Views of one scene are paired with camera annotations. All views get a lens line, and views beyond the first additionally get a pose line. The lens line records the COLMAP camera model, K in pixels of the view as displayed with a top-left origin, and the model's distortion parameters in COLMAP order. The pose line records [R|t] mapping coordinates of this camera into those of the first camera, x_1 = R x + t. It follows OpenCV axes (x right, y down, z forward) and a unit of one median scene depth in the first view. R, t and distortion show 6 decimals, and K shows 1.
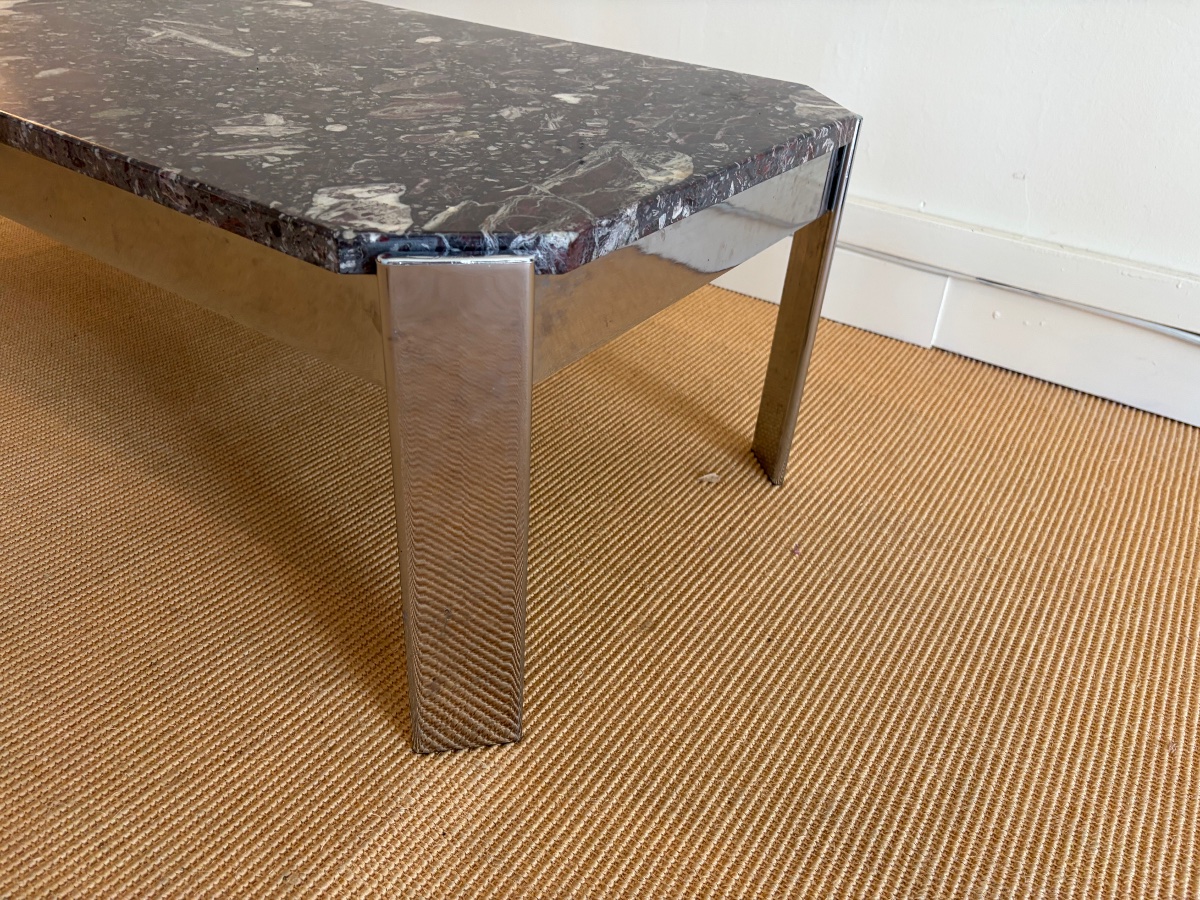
lens RADIAL K [[901.2, 0, 600.0], [0, 901.2, 450.0], [0, 0, 1]] dist [-0.000666, -0.007252]
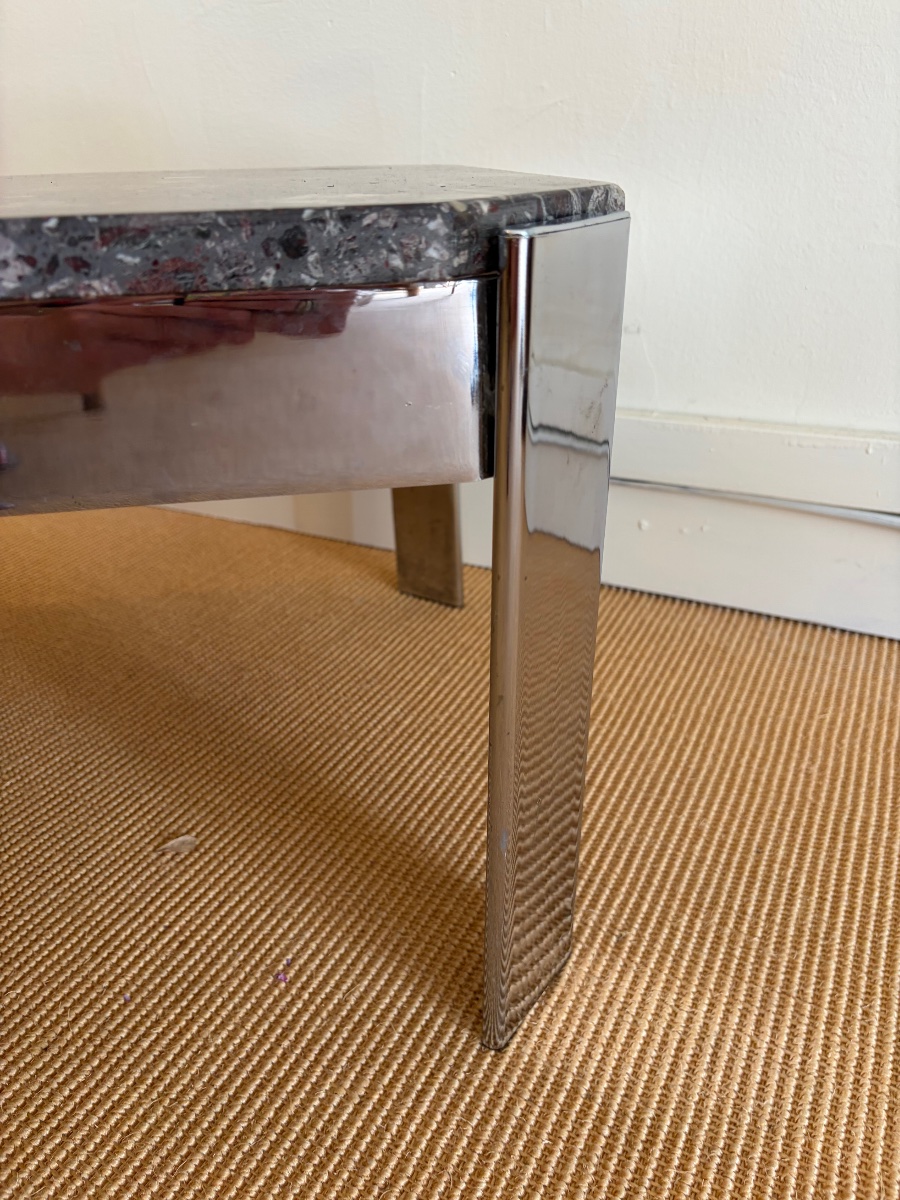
lens RADIAL K [[961.4, 0, 450.0], [0, 961.4, 600.0], [0, 0, 1]] dist [-0.006242, -0.005378]
pose [[0.987861, -0.125452, 0.091616, 0.231431], [0.135707, 0.983942, -0.115942, -0.026612], [-0.075600, 0.126967, 0.989022, 0.294016]]
